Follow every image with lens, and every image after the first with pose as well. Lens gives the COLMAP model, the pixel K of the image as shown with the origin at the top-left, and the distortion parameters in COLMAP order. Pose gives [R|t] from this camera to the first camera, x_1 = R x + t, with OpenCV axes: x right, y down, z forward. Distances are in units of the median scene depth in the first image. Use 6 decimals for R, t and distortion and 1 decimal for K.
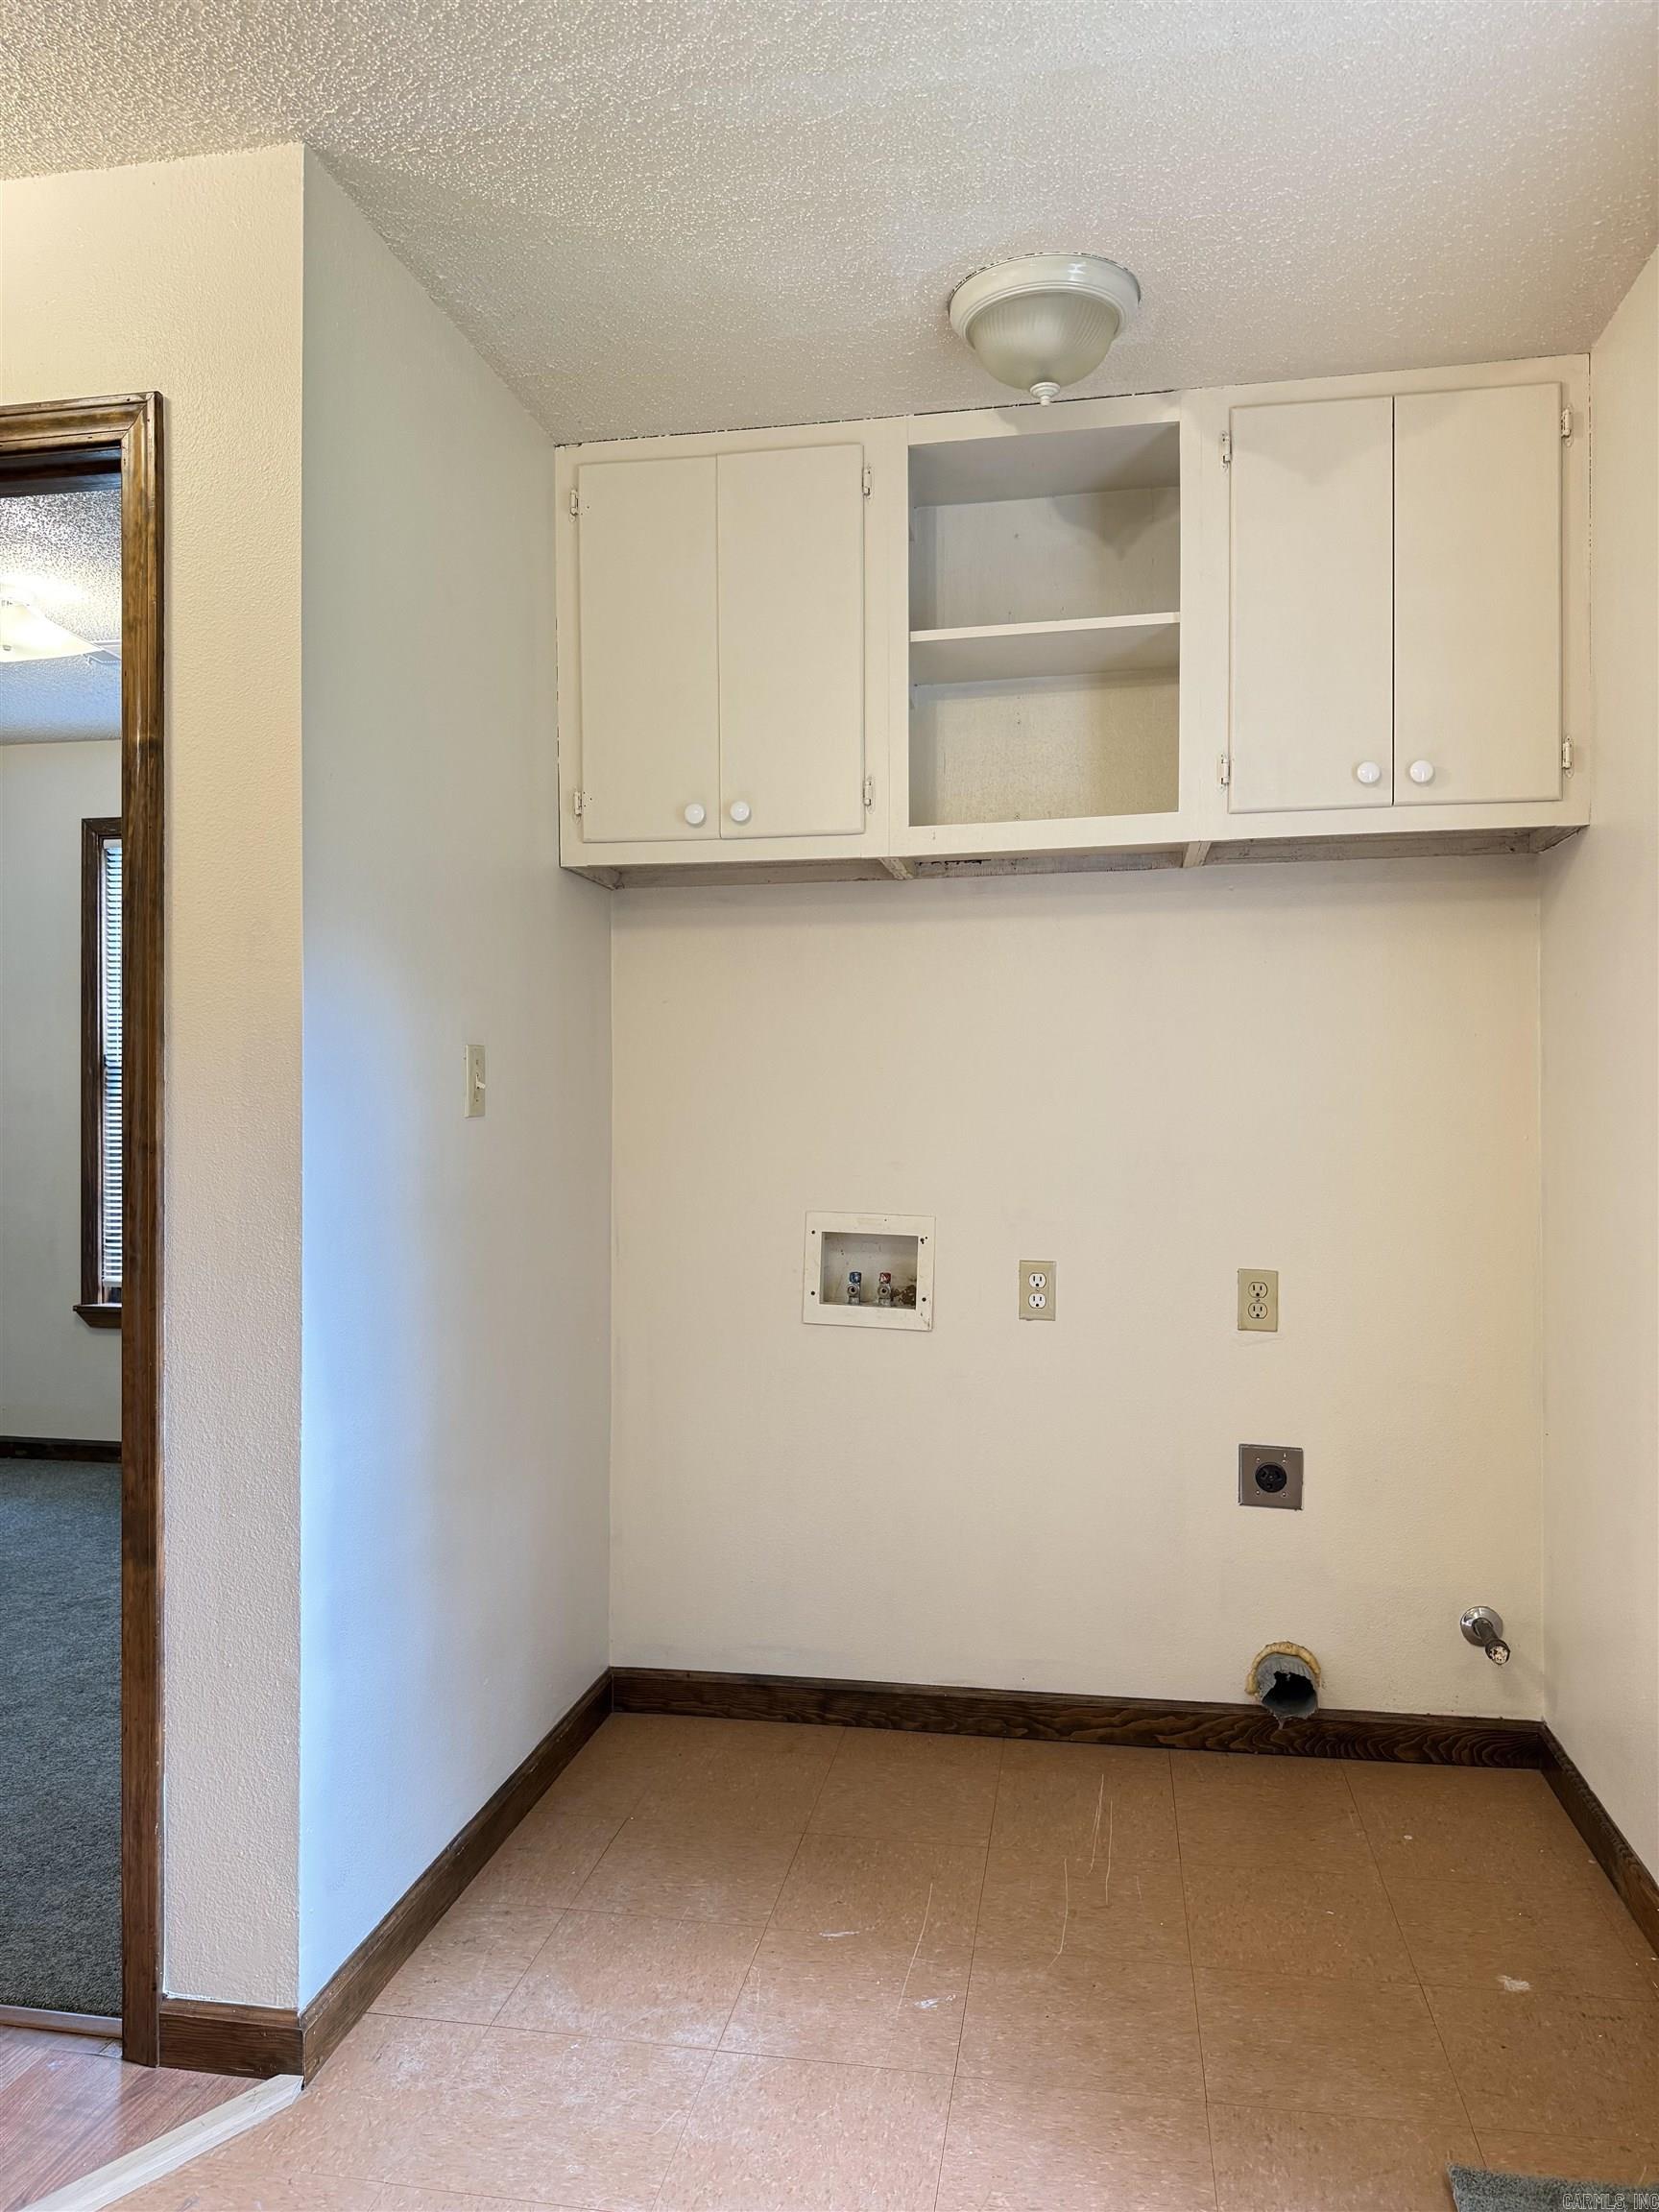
lens RADIAL K [[1553.6, 0, 829.5], [0, 1553.6, 1106.0], [0, 0, 1]] dist [0.128613, -0.247133]
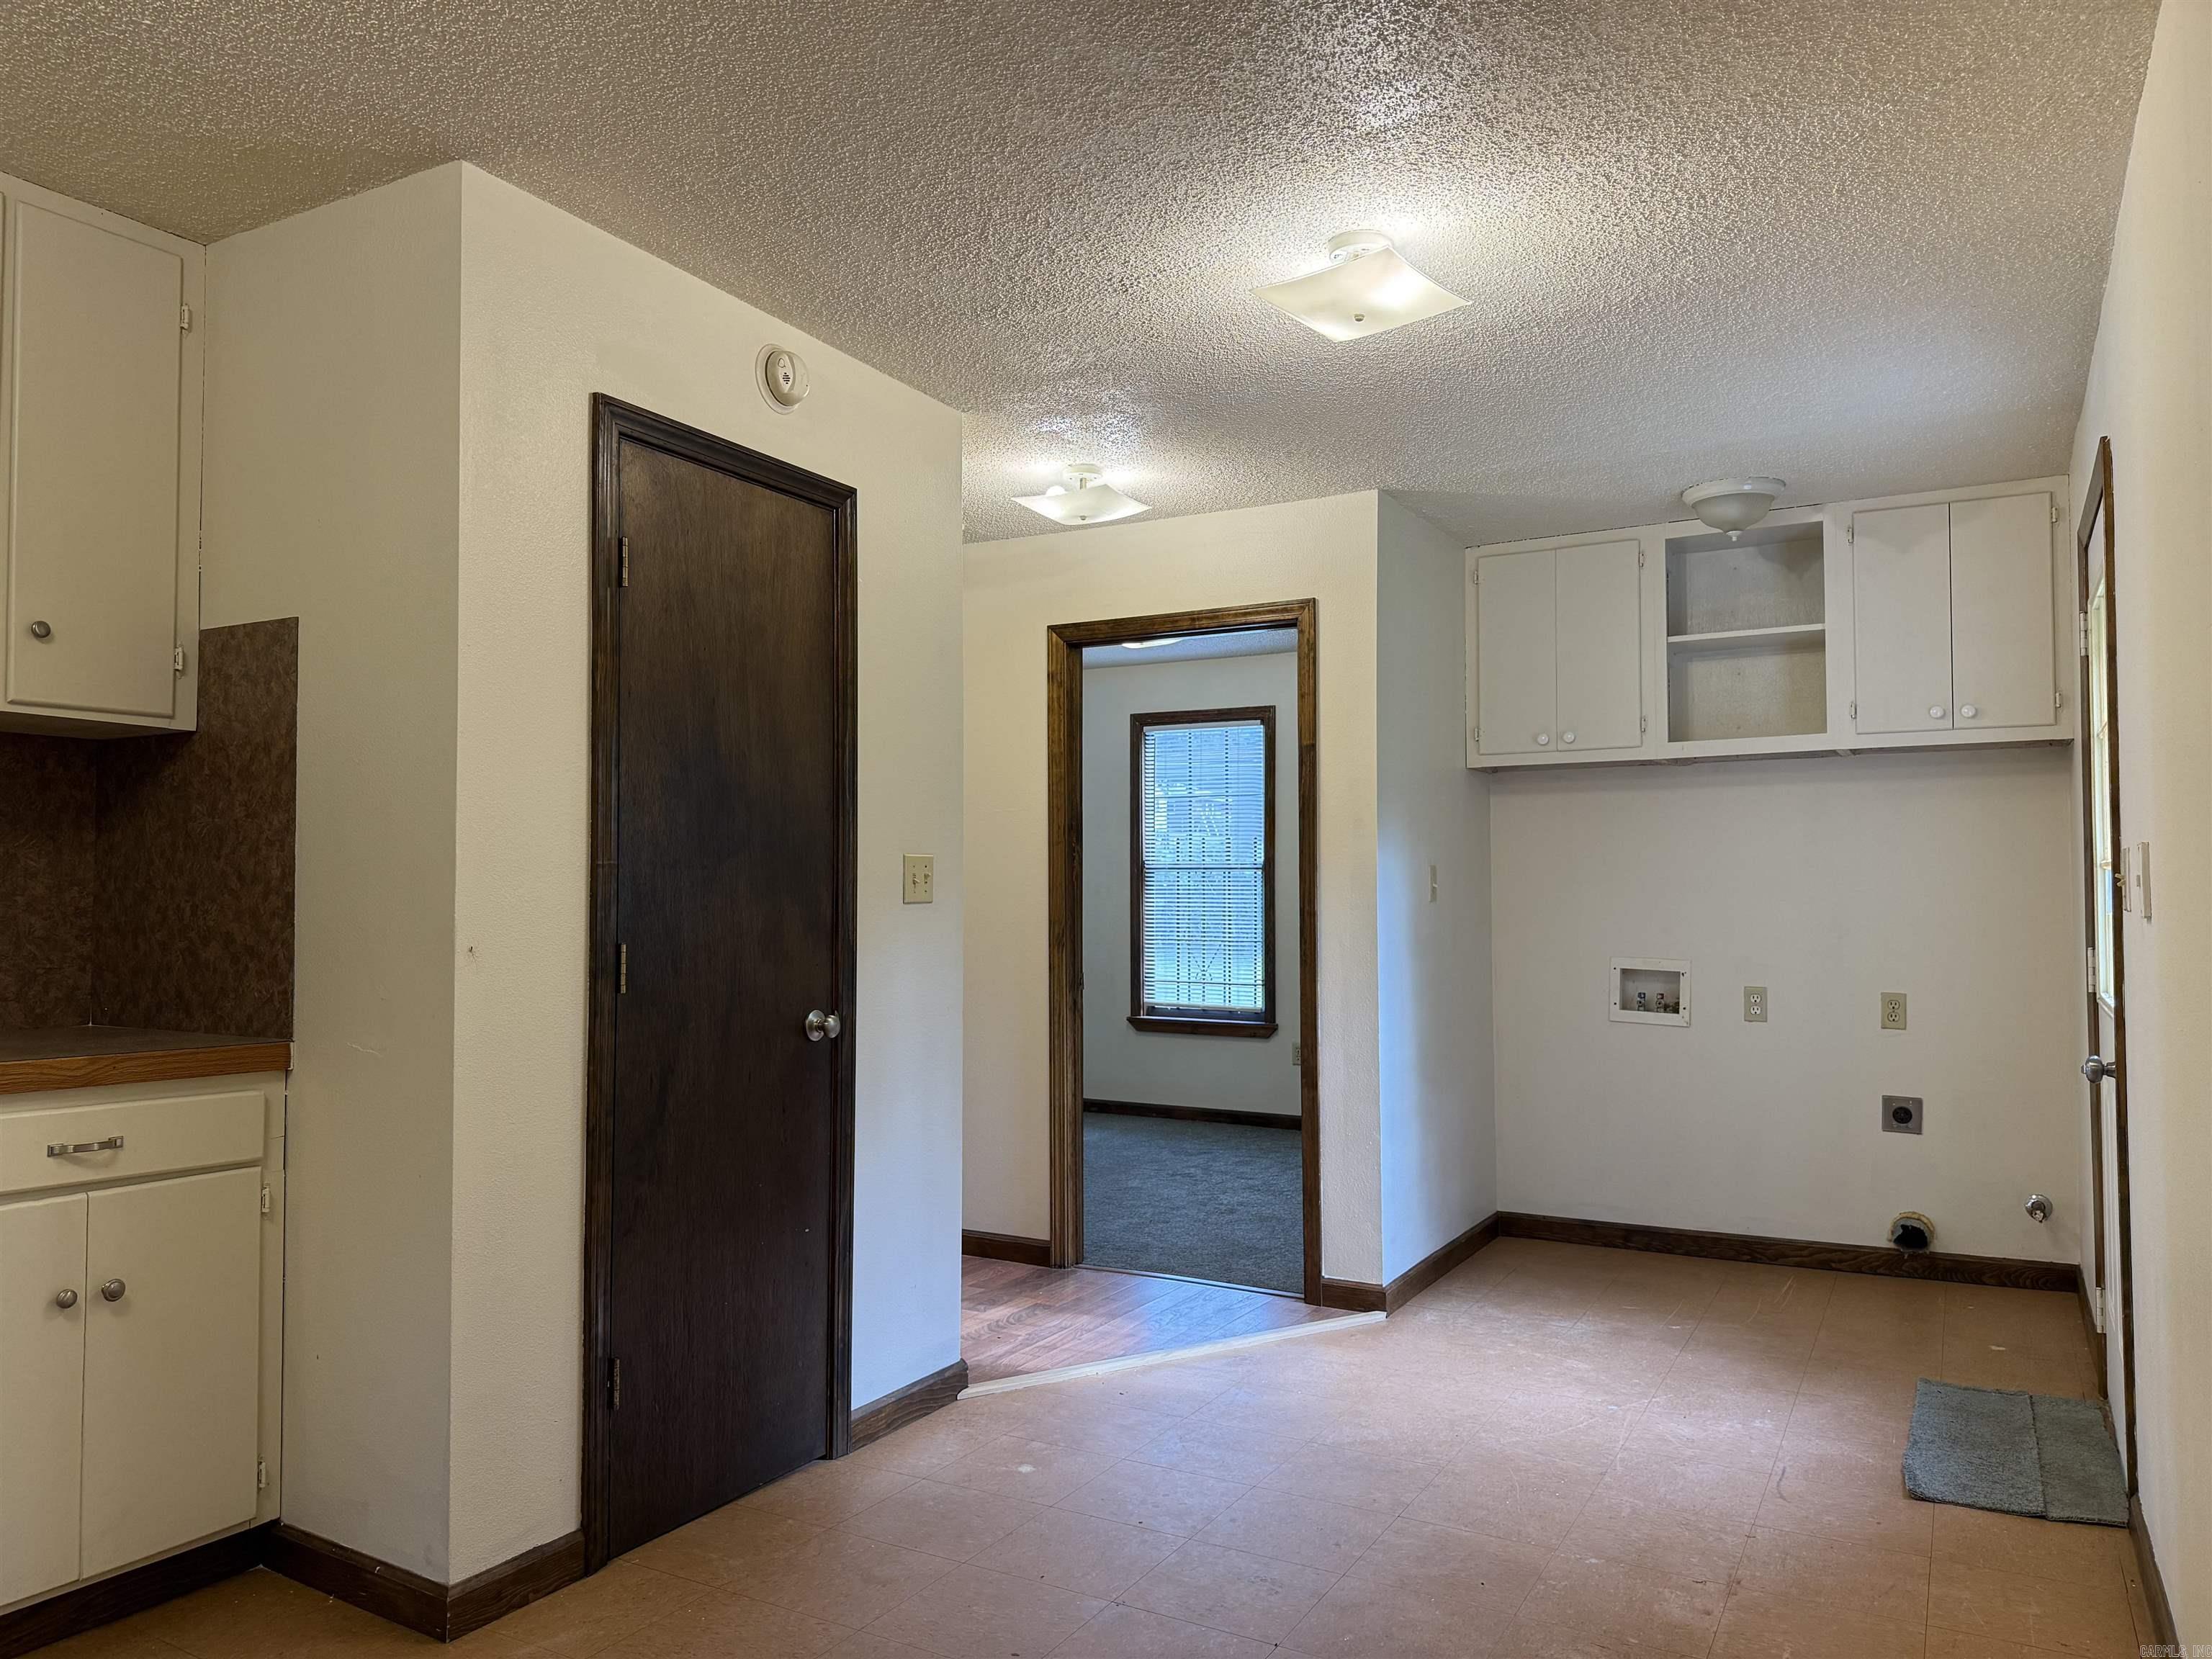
lens RADIAL K [[1553.6, 0, 1088.9], [0, 1553.6, 839.3], [0, 0, 1]] dist [0.128613, -0.247133]
pose [[0.942663, -0.010951, -0.333567, 0.024395], [0.000987, 0.999549, -0.030028, -0.011578], [0.333745, 0.027977, 0.942248, -0.910785]]
